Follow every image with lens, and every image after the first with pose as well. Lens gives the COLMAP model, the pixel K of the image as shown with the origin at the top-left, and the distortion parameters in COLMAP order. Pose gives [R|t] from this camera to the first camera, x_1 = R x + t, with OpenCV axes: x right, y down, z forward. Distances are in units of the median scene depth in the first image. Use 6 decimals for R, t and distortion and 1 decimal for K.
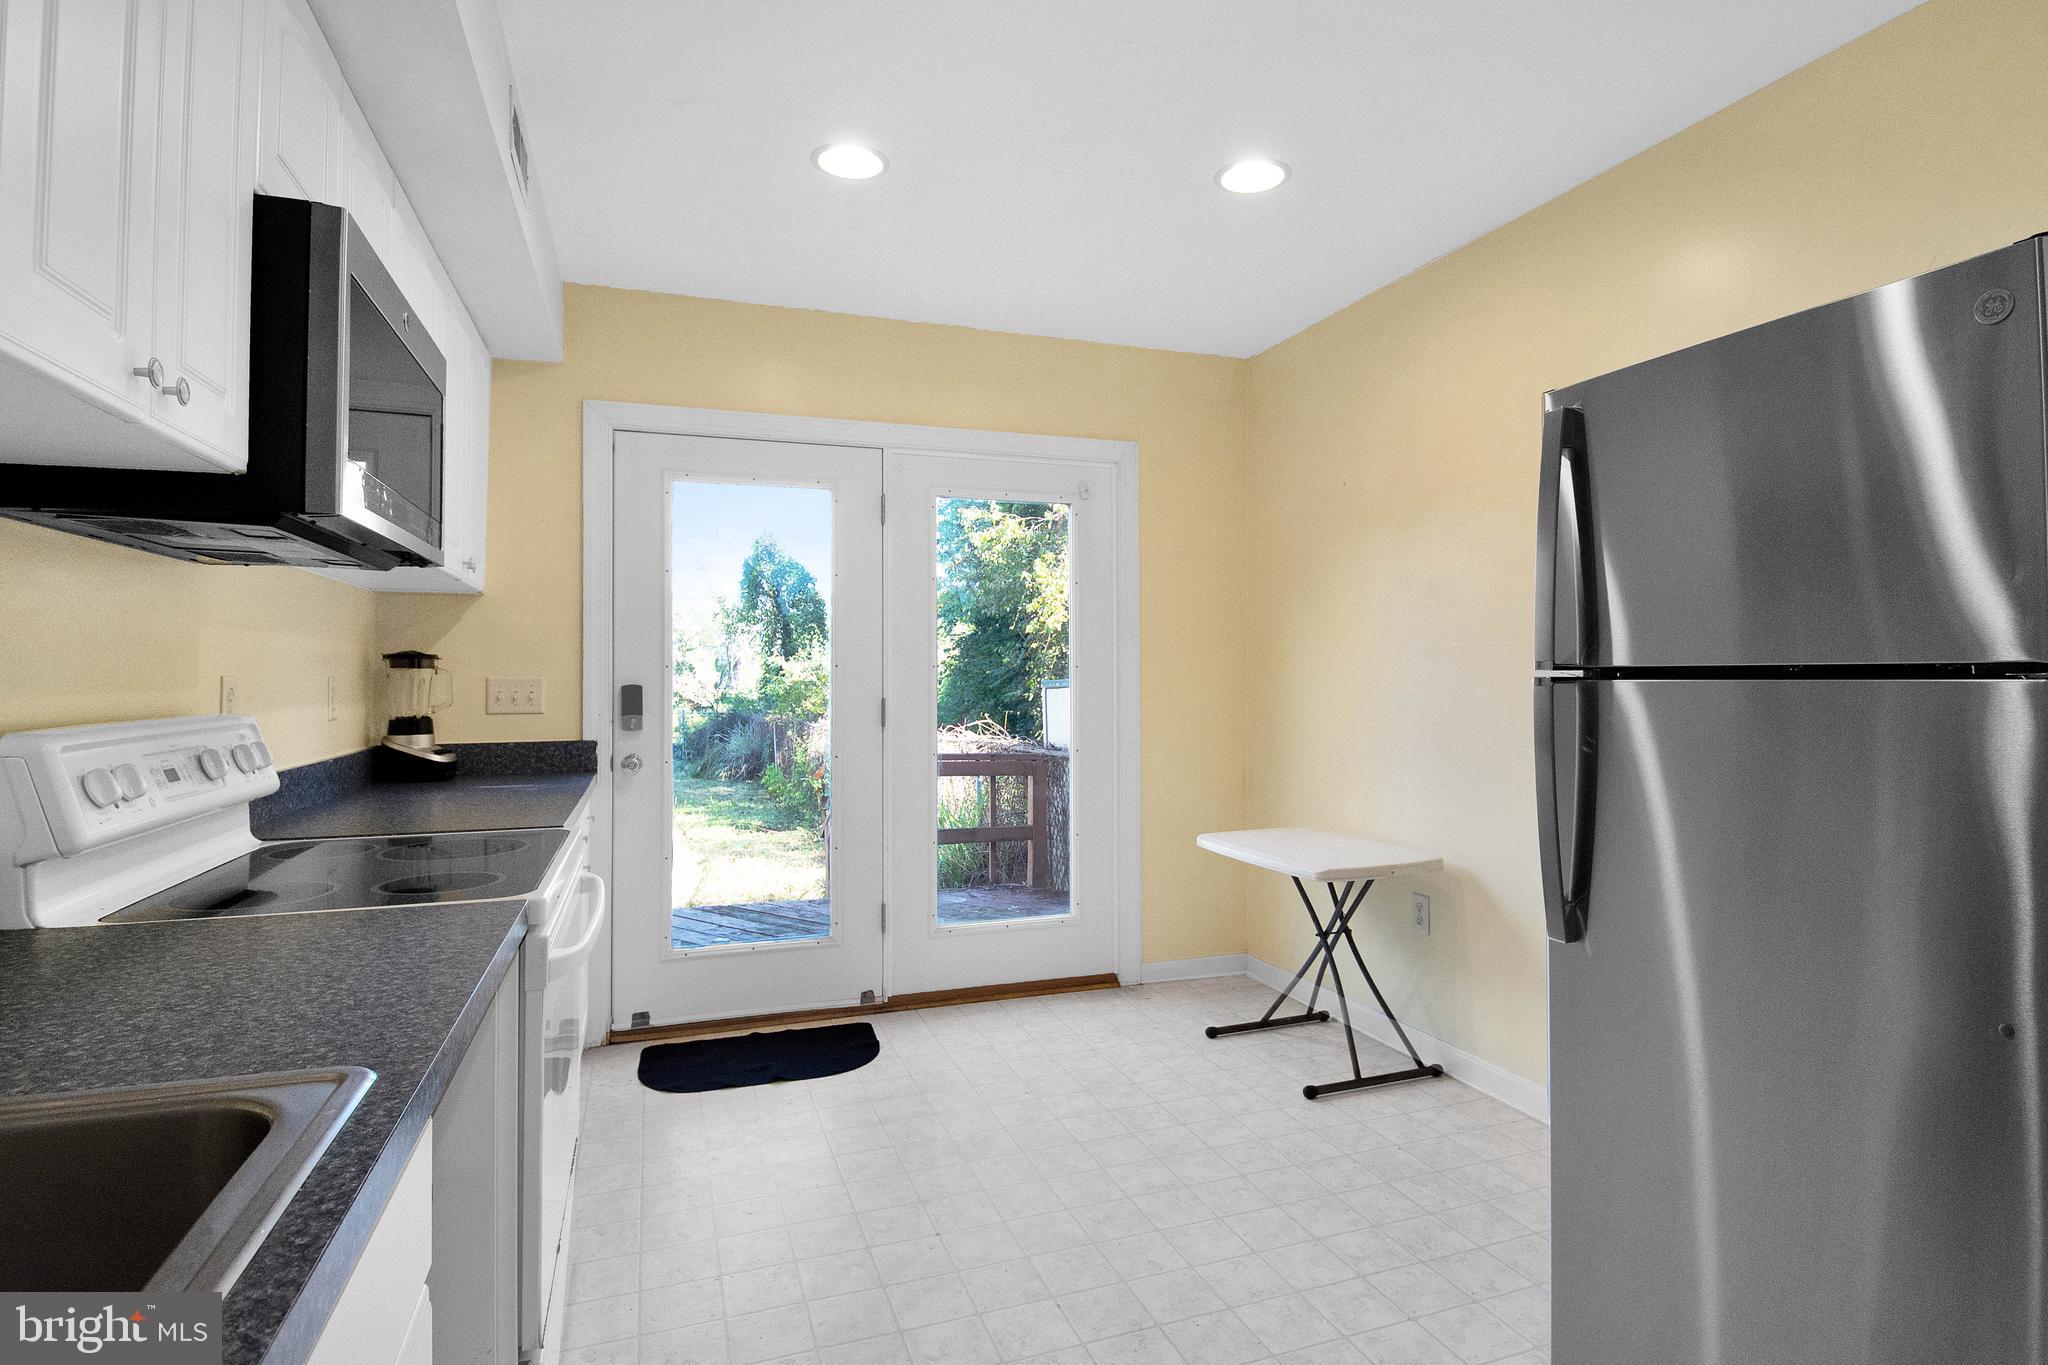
lens RADIAL K [[1022.3, 0, 1024.0], [0, 1022.3, 682.5], [0, 0, 1]] dist [-0.001859, -0.000155]
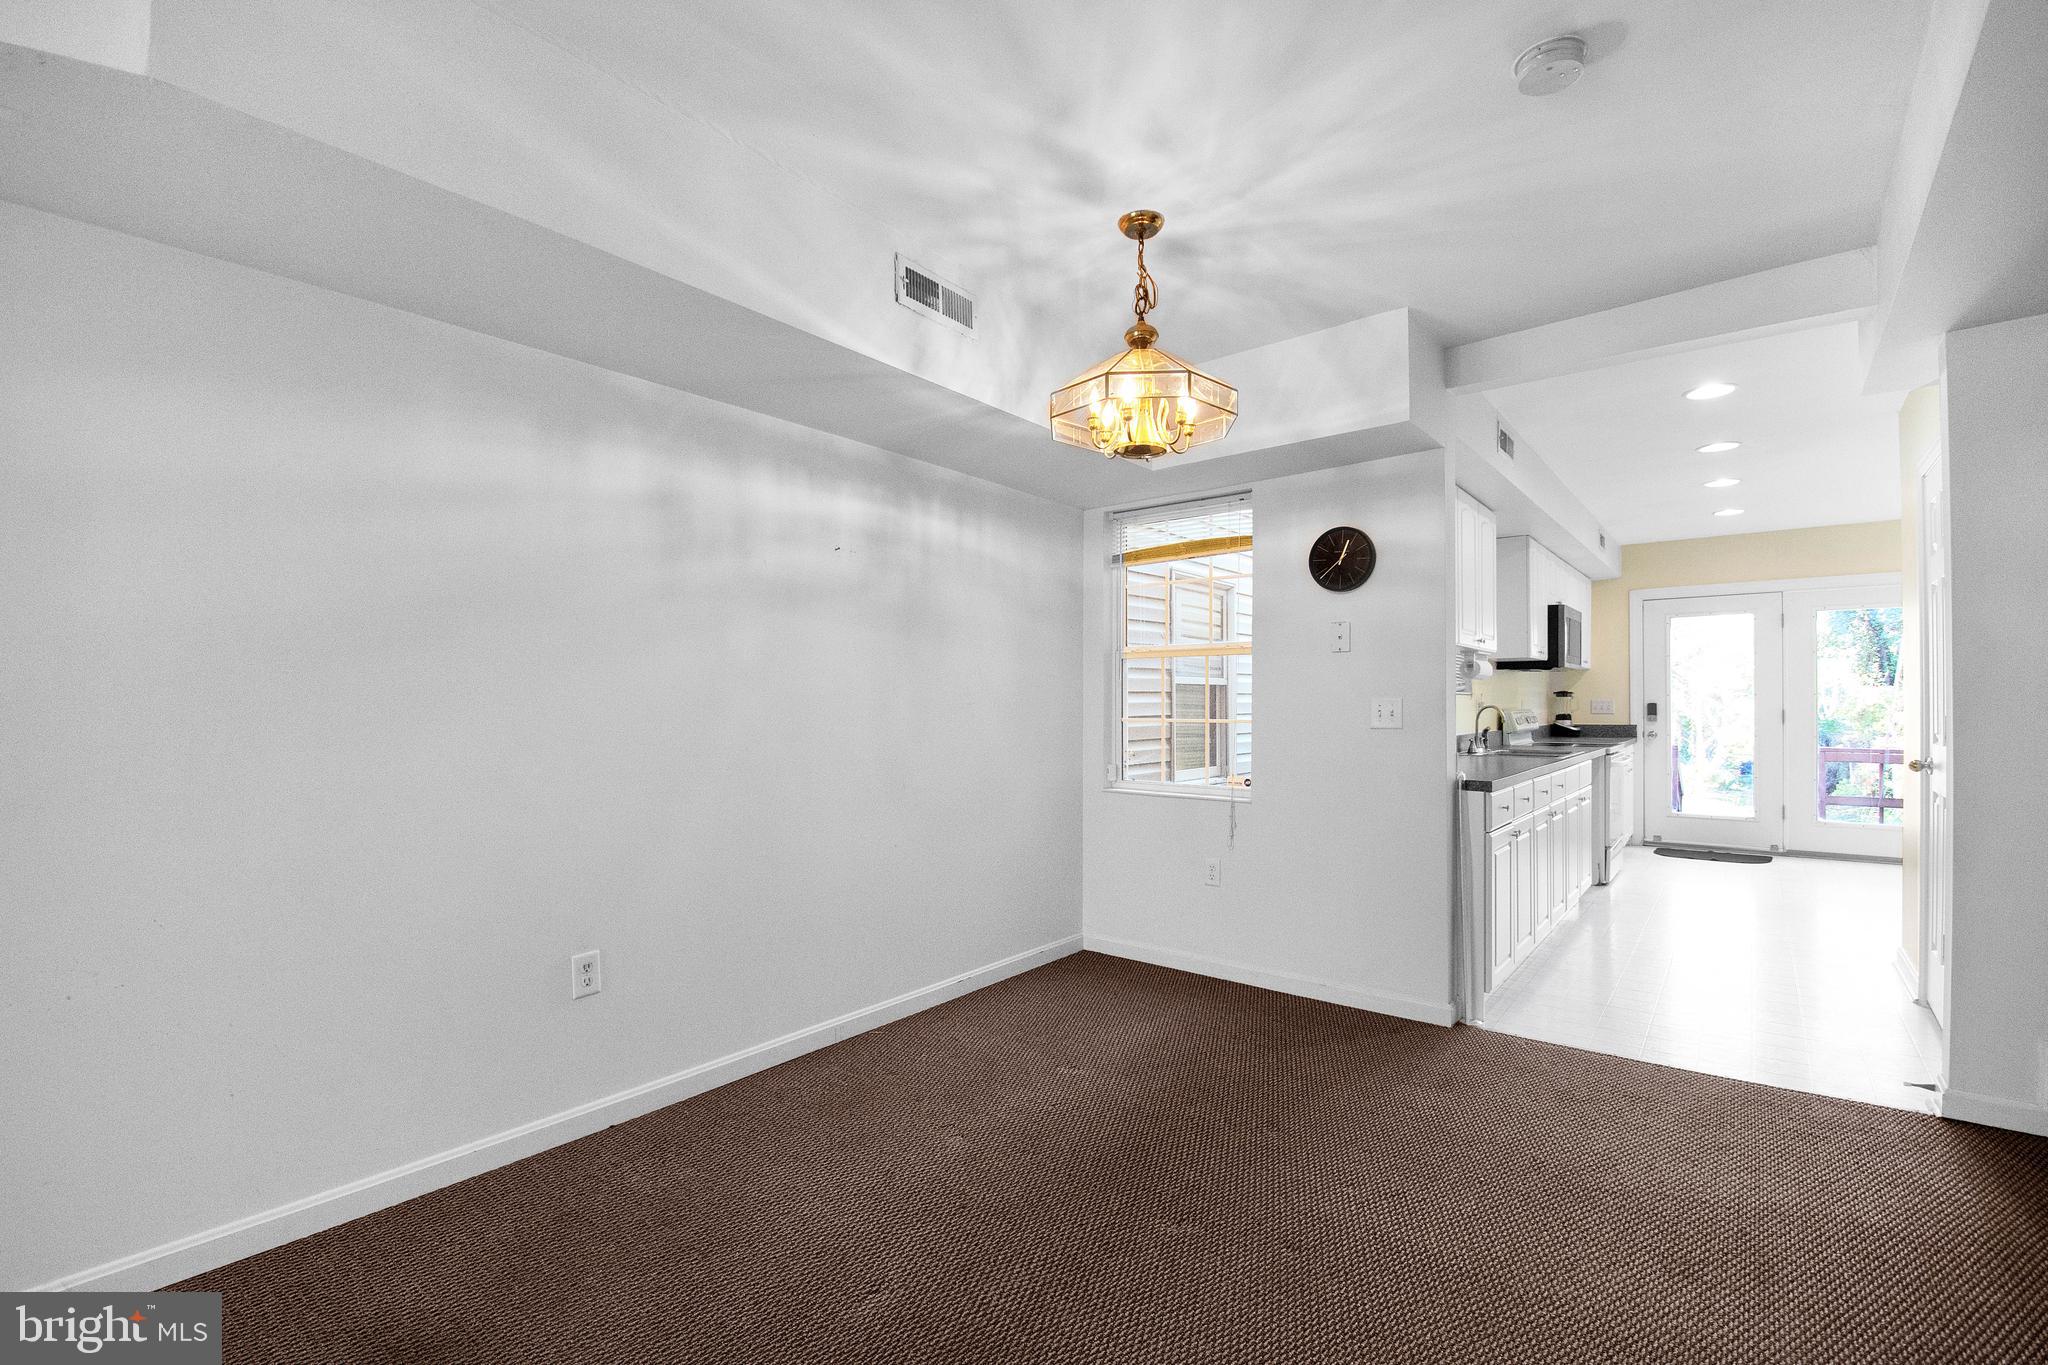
lens RADIAL K [[895.9, 0, 1053.8], [0, 895.9, 695.8], [0, 0, 1]] dist [-0.001237, -0.000207]
pose [[0.528370, -0.003805, -0.849006, 0.711242], [-0.003546, 0.999971, -0.006688, 0.004939], [0.849007, 0.006545, 0.528342, -1.415375]]
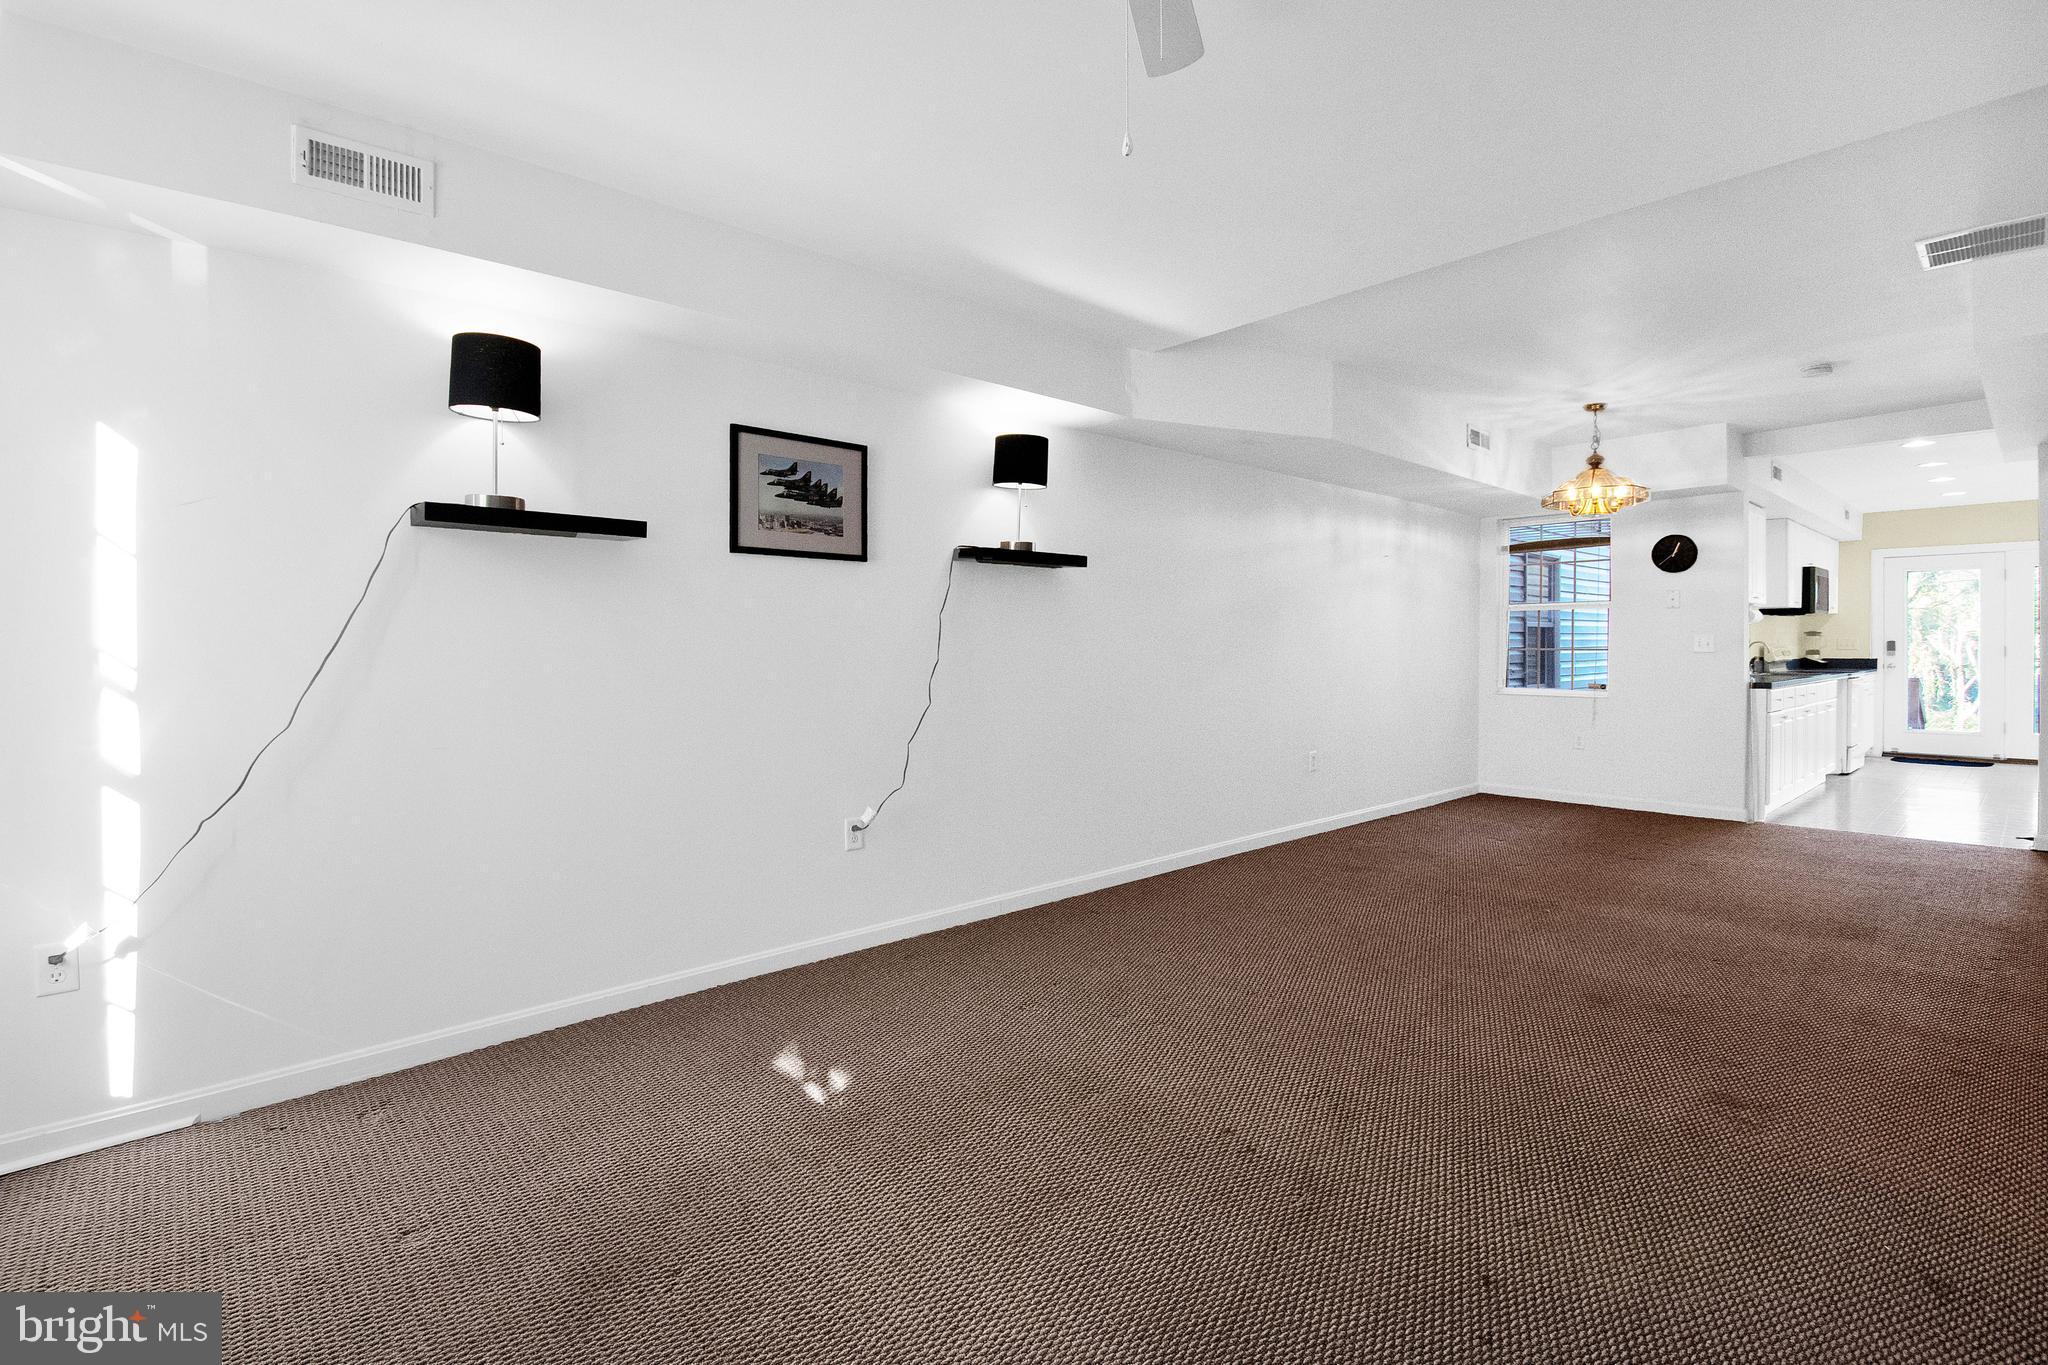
lens RADIAL K [[890.7, 0, 1024.3], [0, 890.7, 656.5], [0, 0, 1]] dist [-0.033593, -0.000302]
pose [[0.333911, 0.011500, -0.942534, 1.231721], [-0.001828, 0.999932, 0.011553, 0.026443], [0.942603, -0.002135, 0.333909, -2.417136]]
